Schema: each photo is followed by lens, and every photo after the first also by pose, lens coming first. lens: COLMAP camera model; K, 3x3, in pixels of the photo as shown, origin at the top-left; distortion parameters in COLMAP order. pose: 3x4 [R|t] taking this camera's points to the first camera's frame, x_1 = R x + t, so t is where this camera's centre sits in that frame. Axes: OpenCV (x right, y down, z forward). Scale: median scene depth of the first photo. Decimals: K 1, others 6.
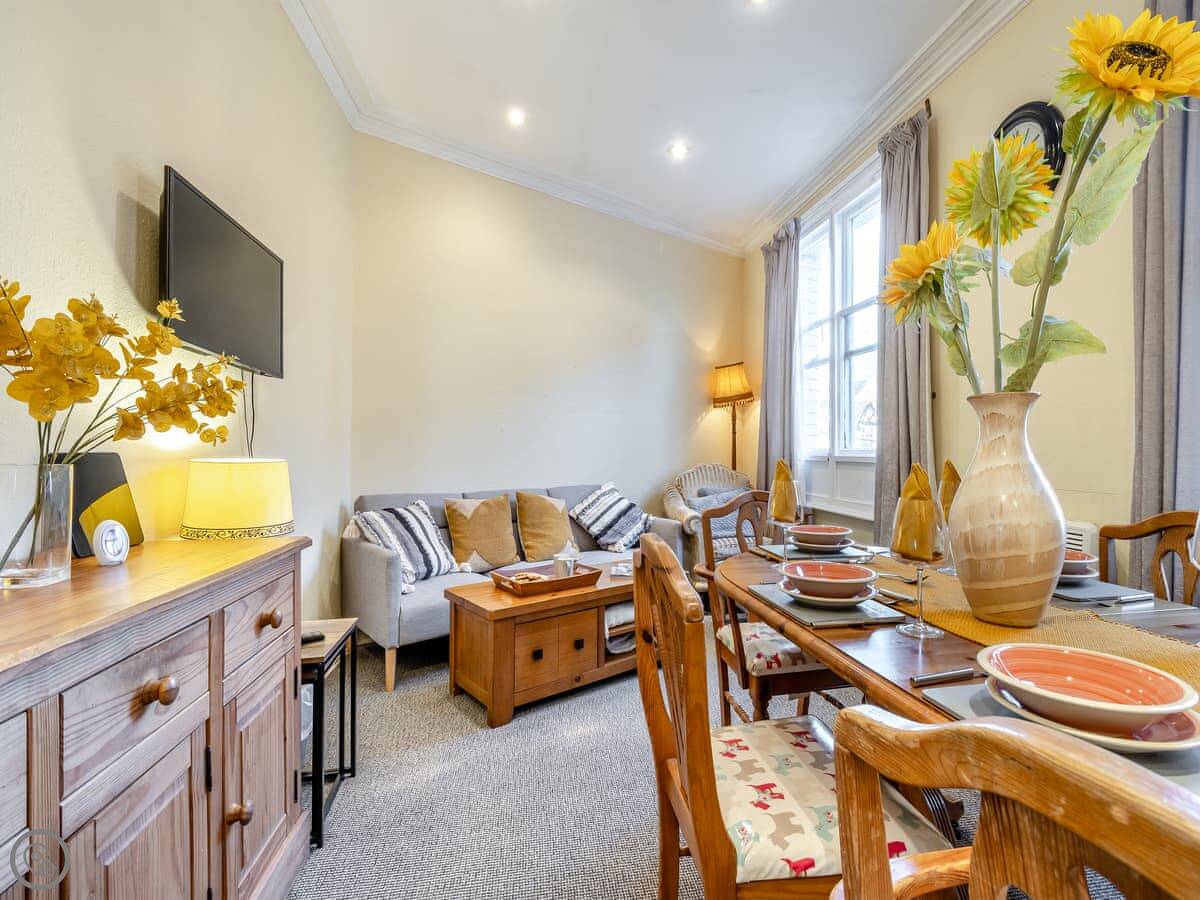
lens RADIAL K [[575.6, 0, 622.6], [0, 575.6, 446.6], [0, 0, 1]] dist [0.003198, 0.000321]
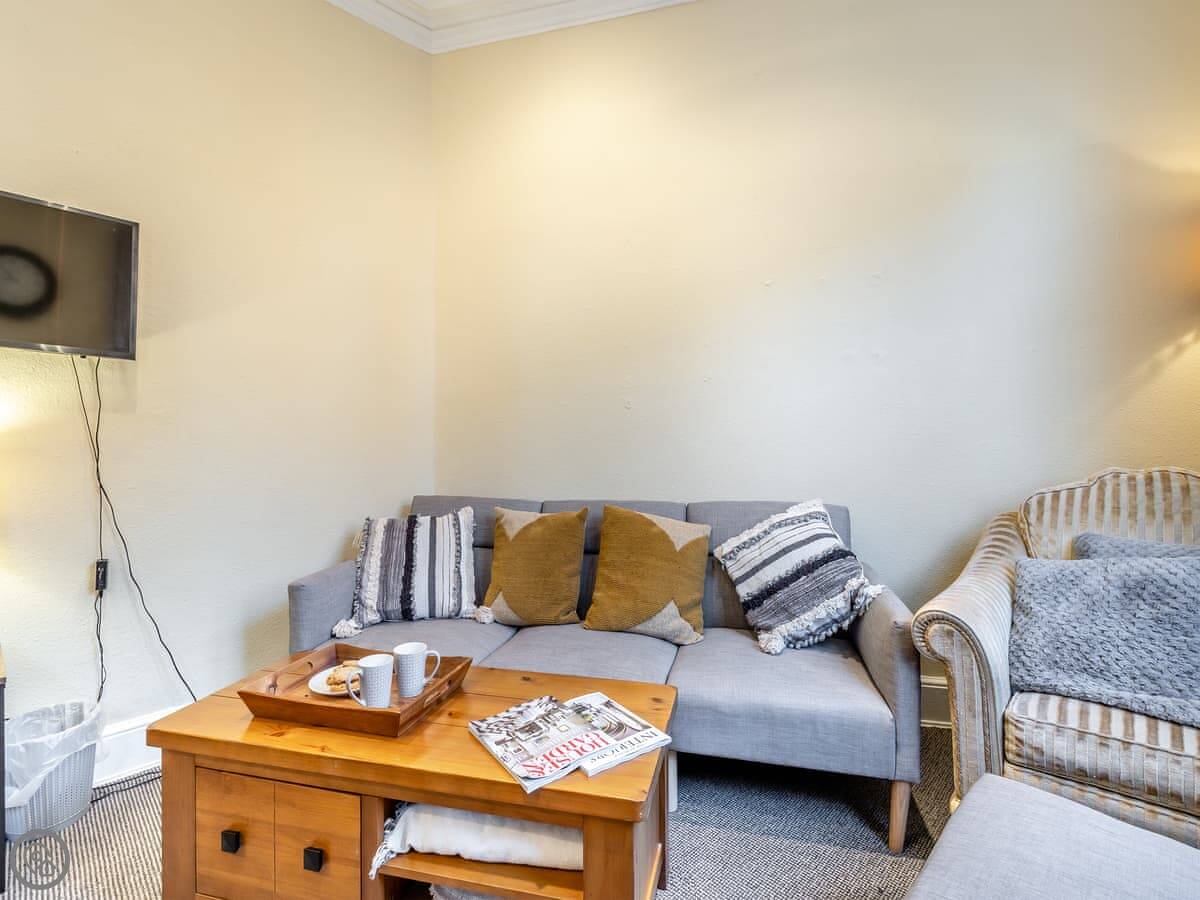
lens RADIAL K [[573.1, 0, 599.2], [0, 573.1, 427.4], [0, 0, 1]] dist [0.001776, 0.000565]
pose [[0.582539, -0.016990, -0.812625, 0.301133], [0.020196, 0.999775, -0.006425, -0.000547], [0.812552, -0.012669, 0.582752, 0.621690]]
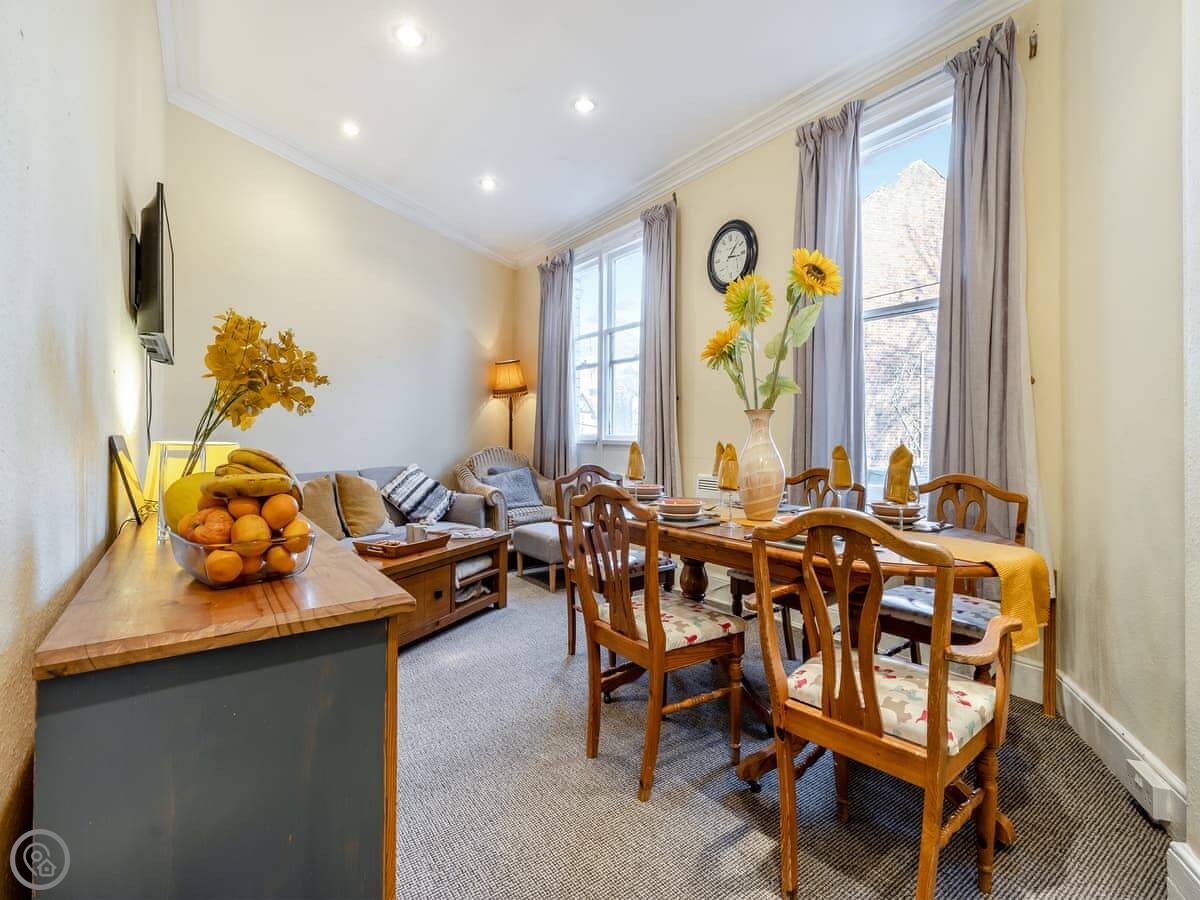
lens RADIAL K [[573.1, 0, 599.2], [0, 573.1, 427.4], [0, 0, 1]] dist [0.001776, 0.000565]
pose [[0.898842, 0.011195, 0.438130, -0.205666], [-0.008238, 0.999929, -0.008650, -0.001262], [-0.438195, 0.004165, 0.898870, -0.160269]]
